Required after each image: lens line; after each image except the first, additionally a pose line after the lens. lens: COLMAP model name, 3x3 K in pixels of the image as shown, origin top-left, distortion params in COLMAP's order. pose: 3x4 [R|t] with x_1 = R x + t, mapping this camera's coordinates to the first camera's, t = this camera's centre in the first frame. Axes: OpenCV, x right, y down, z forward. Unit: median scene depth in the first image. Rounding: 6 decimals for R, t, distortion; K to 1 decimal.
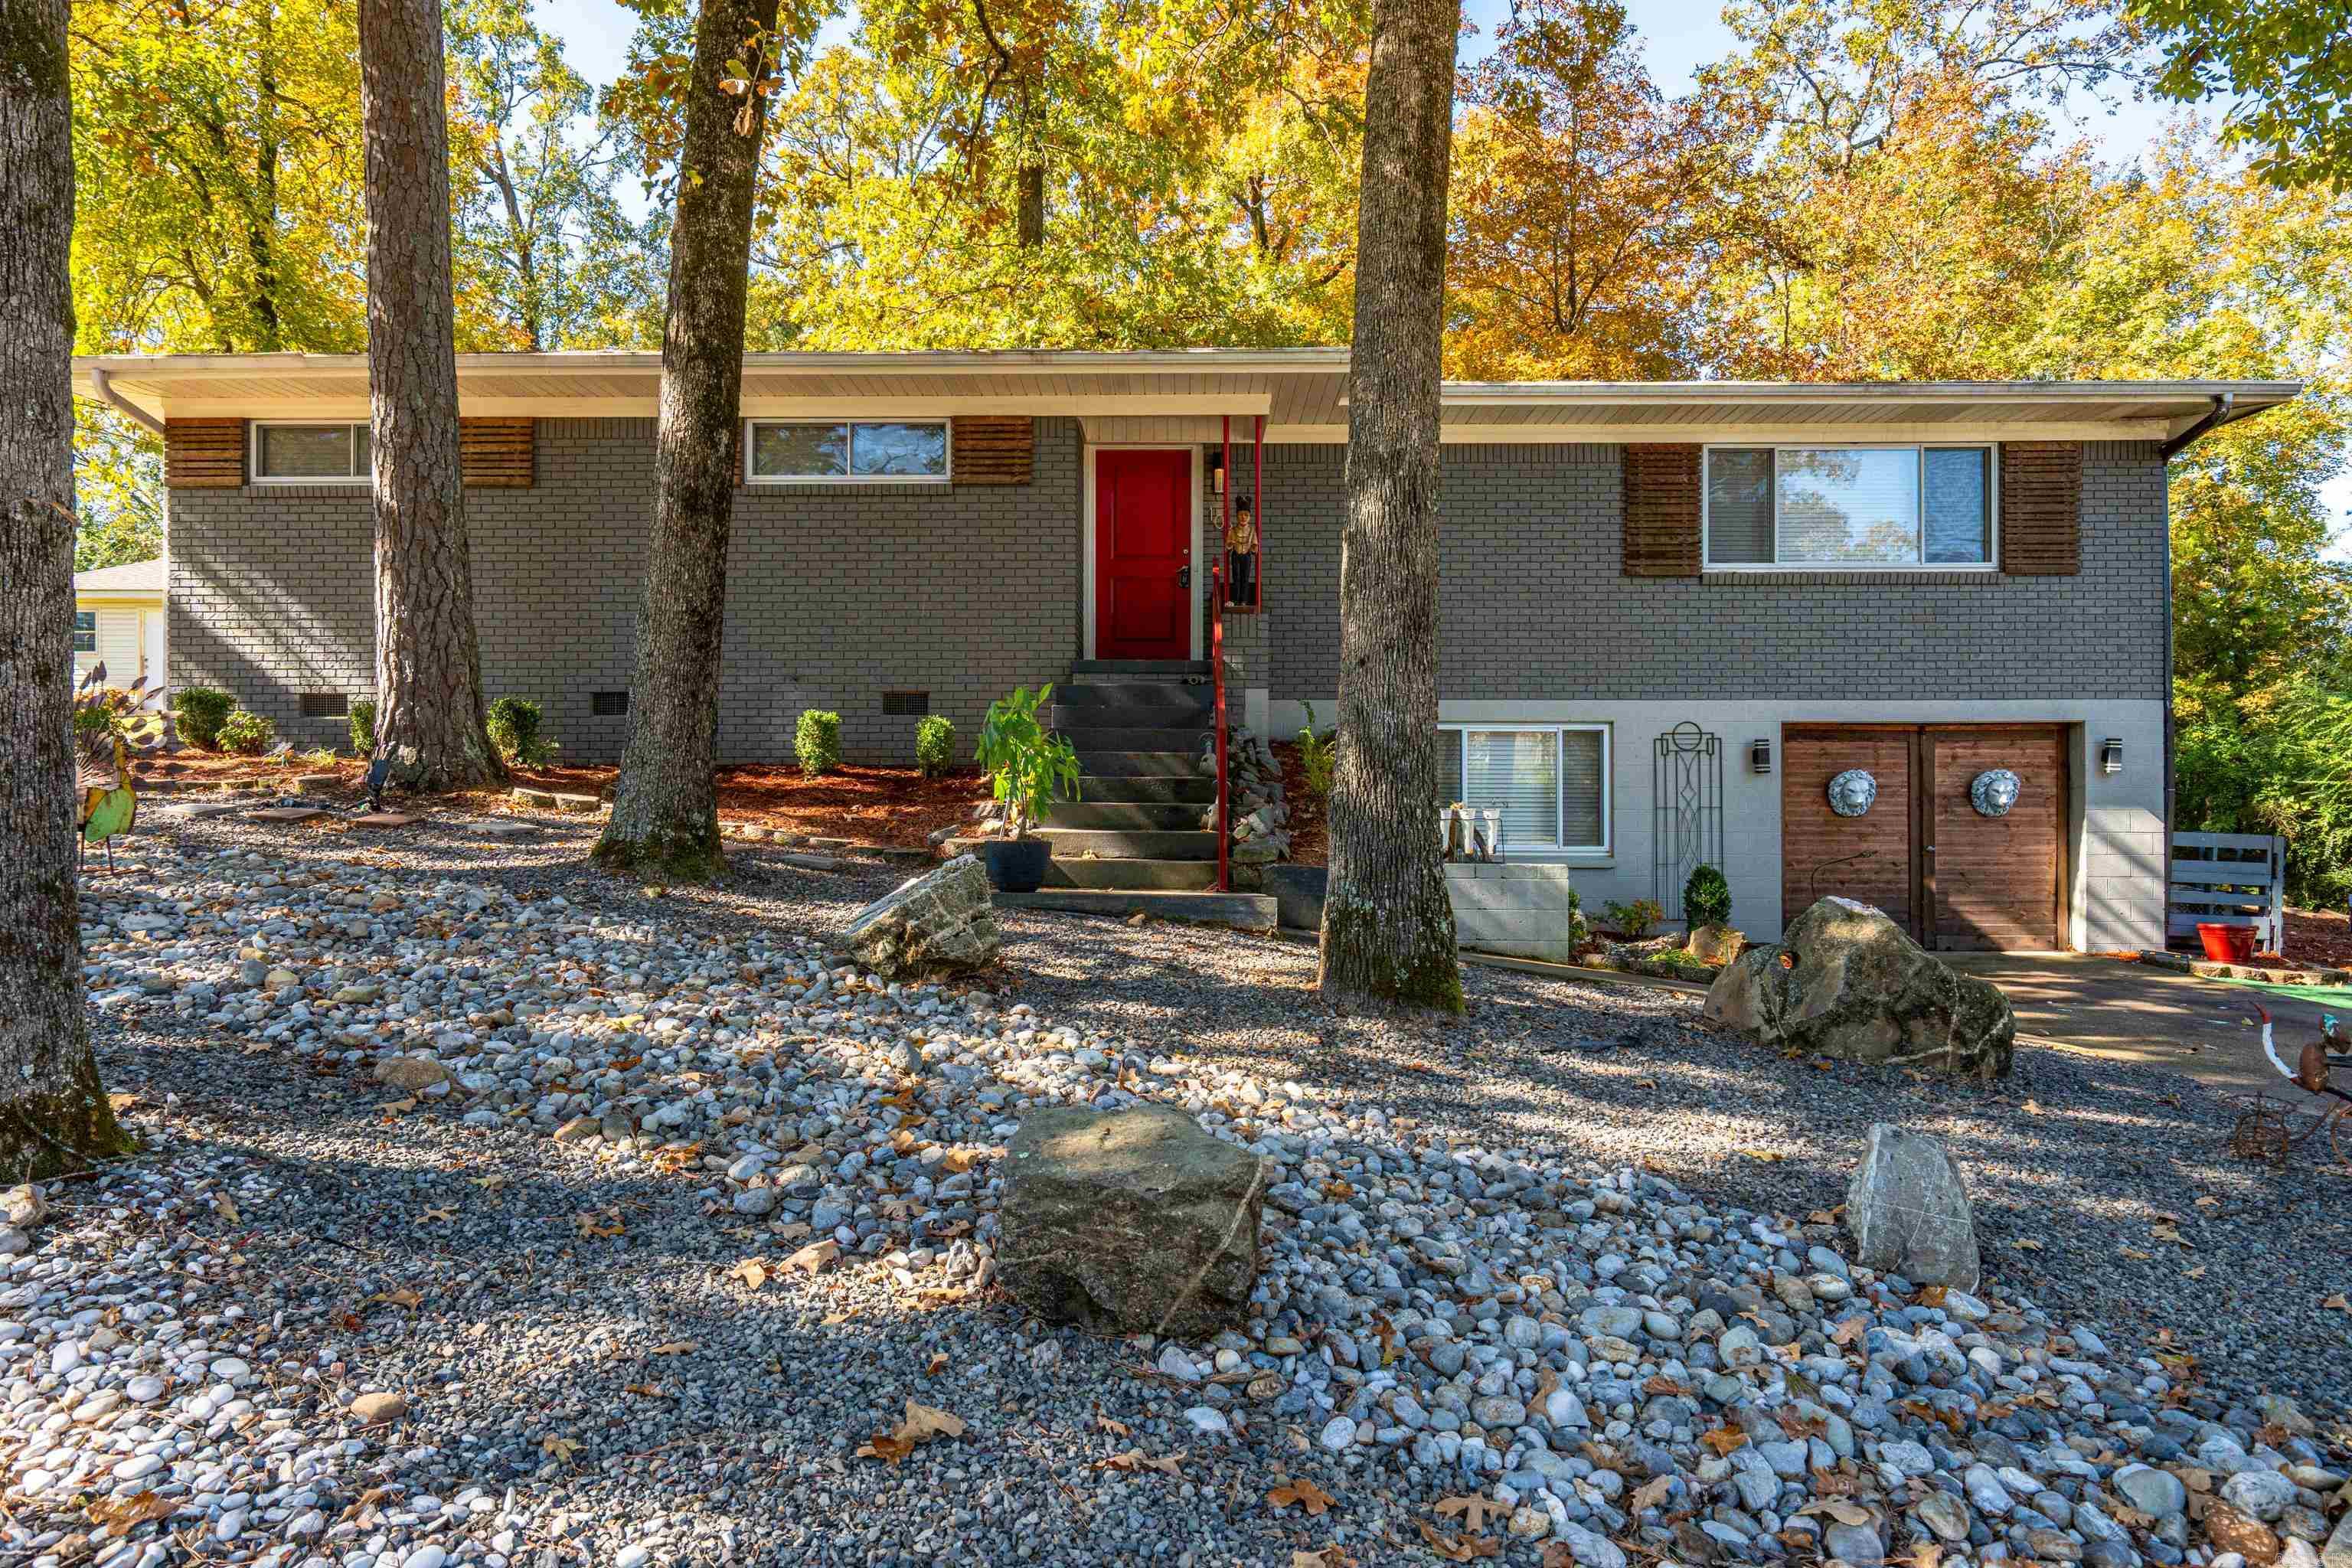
lens RADIAL K [[1379.2, 0, 1176.0], [0, 1379.2, 784.0], [0, 0, 1]] dist [0.006299, 0.000356]
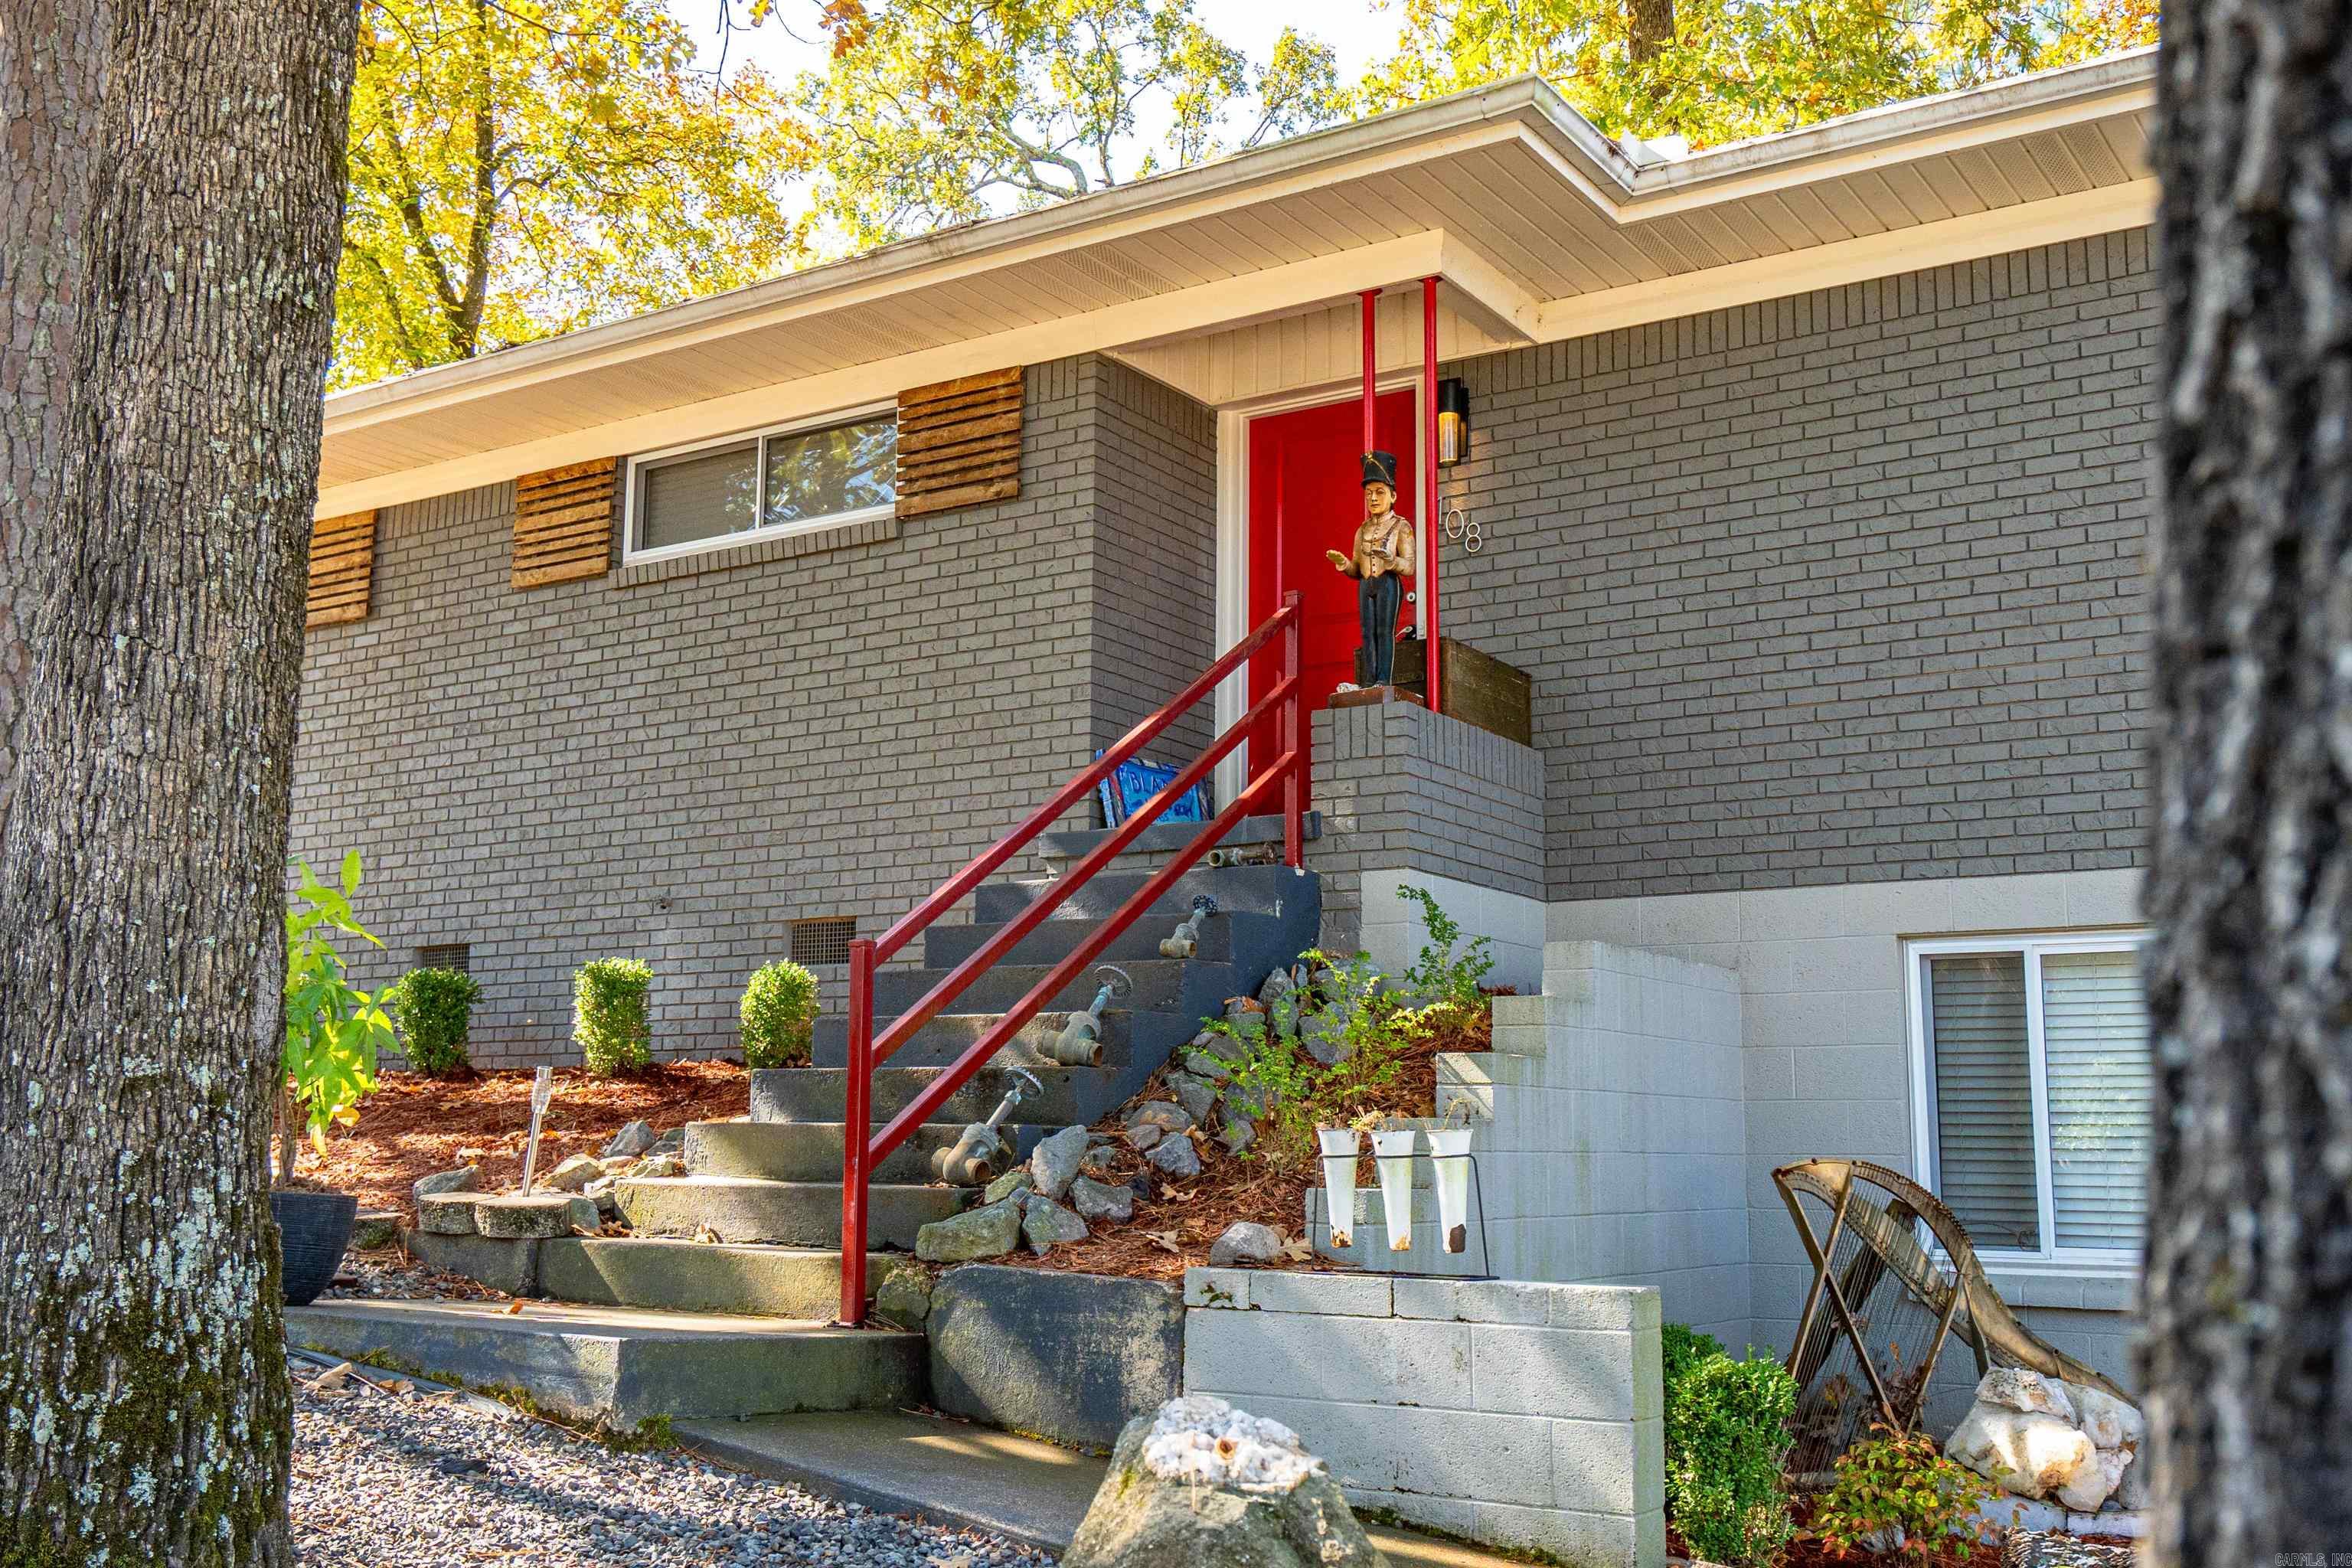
lens RADIAL K [[2358.4, 0, 1176.0], [0, 2358.4, 784.0], [0, 0, 1]] dist [0.008465, 0.014399]
pose [[0.848210, -0.079952, -0.523591, 0.463180], [0.000842, 0.988744, -0.149617, 0.018872], [0.529660, 0.126465, 0.838729, 0.383607]]
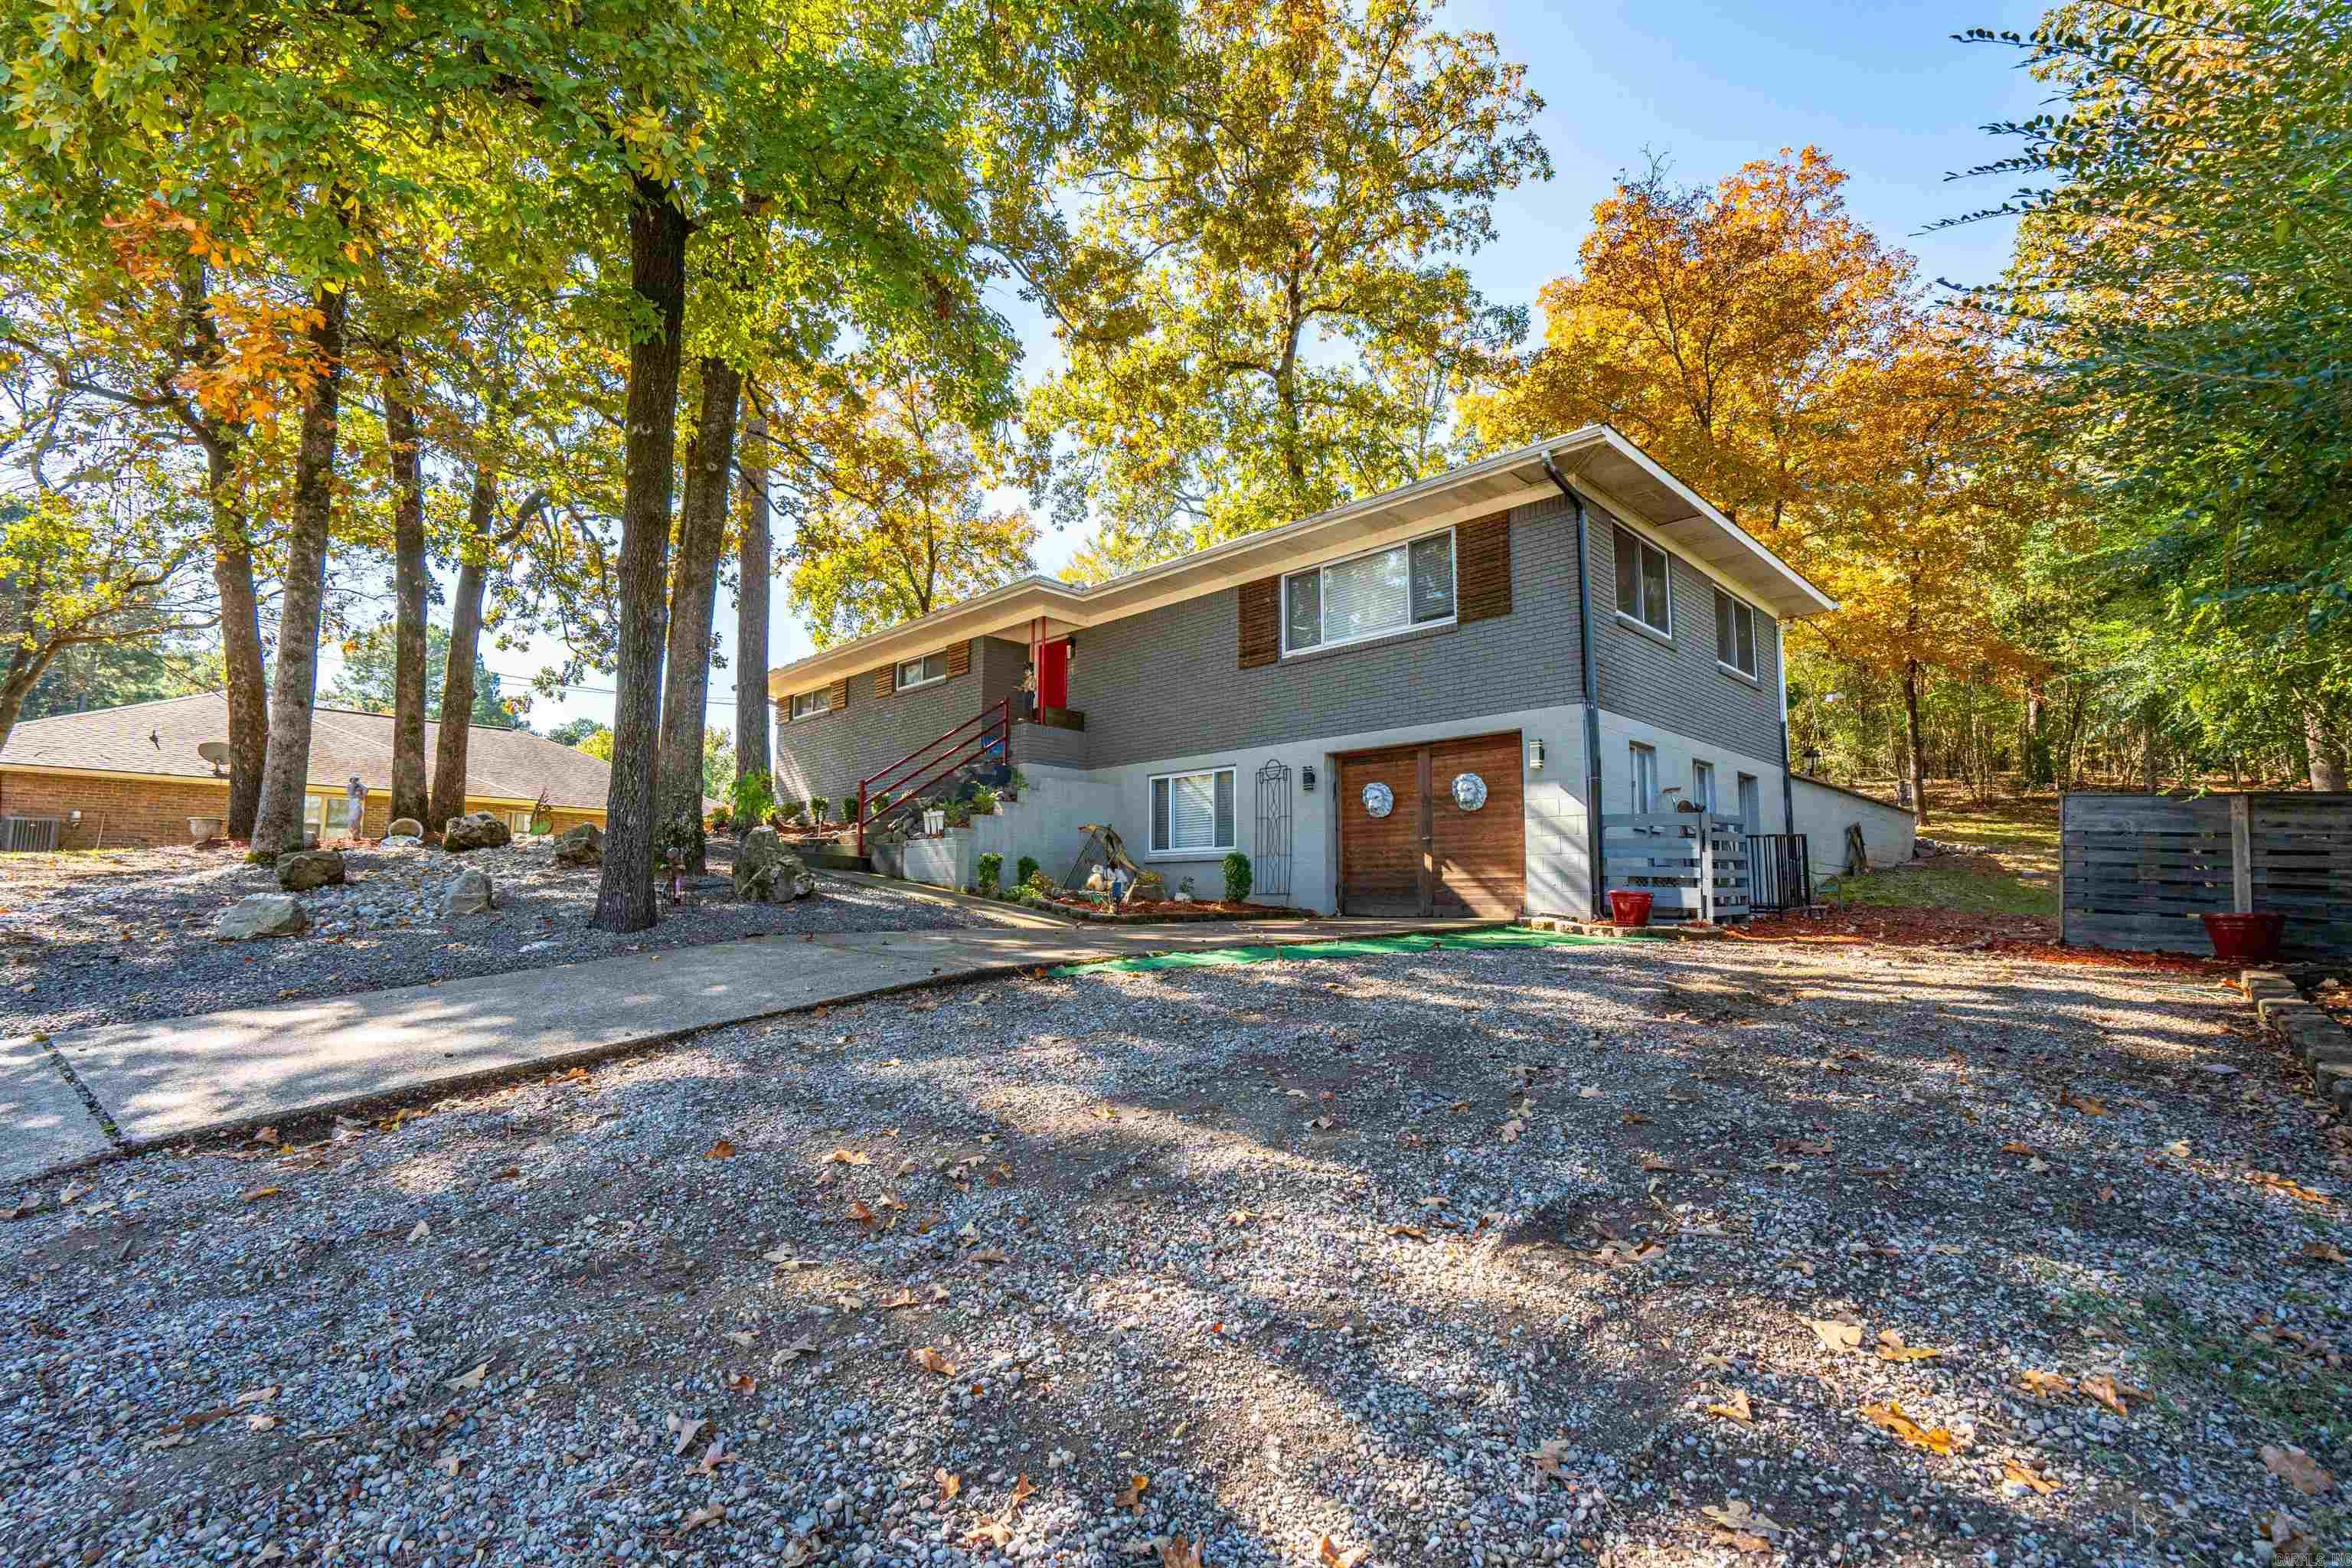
lens RADIAL K [[1048.7, 0, 1172.3], [0, 1048.7, 783.7], [0, 0, 1]] dist [-0.012996, 0.007848]
pose [[0.719993, -0.080358, -0.689313, 1.366477], [0.008919, 0.994263, -0.106593, 0.128303], [0.693924, 0.070598, 0.716579, 0.153884]]
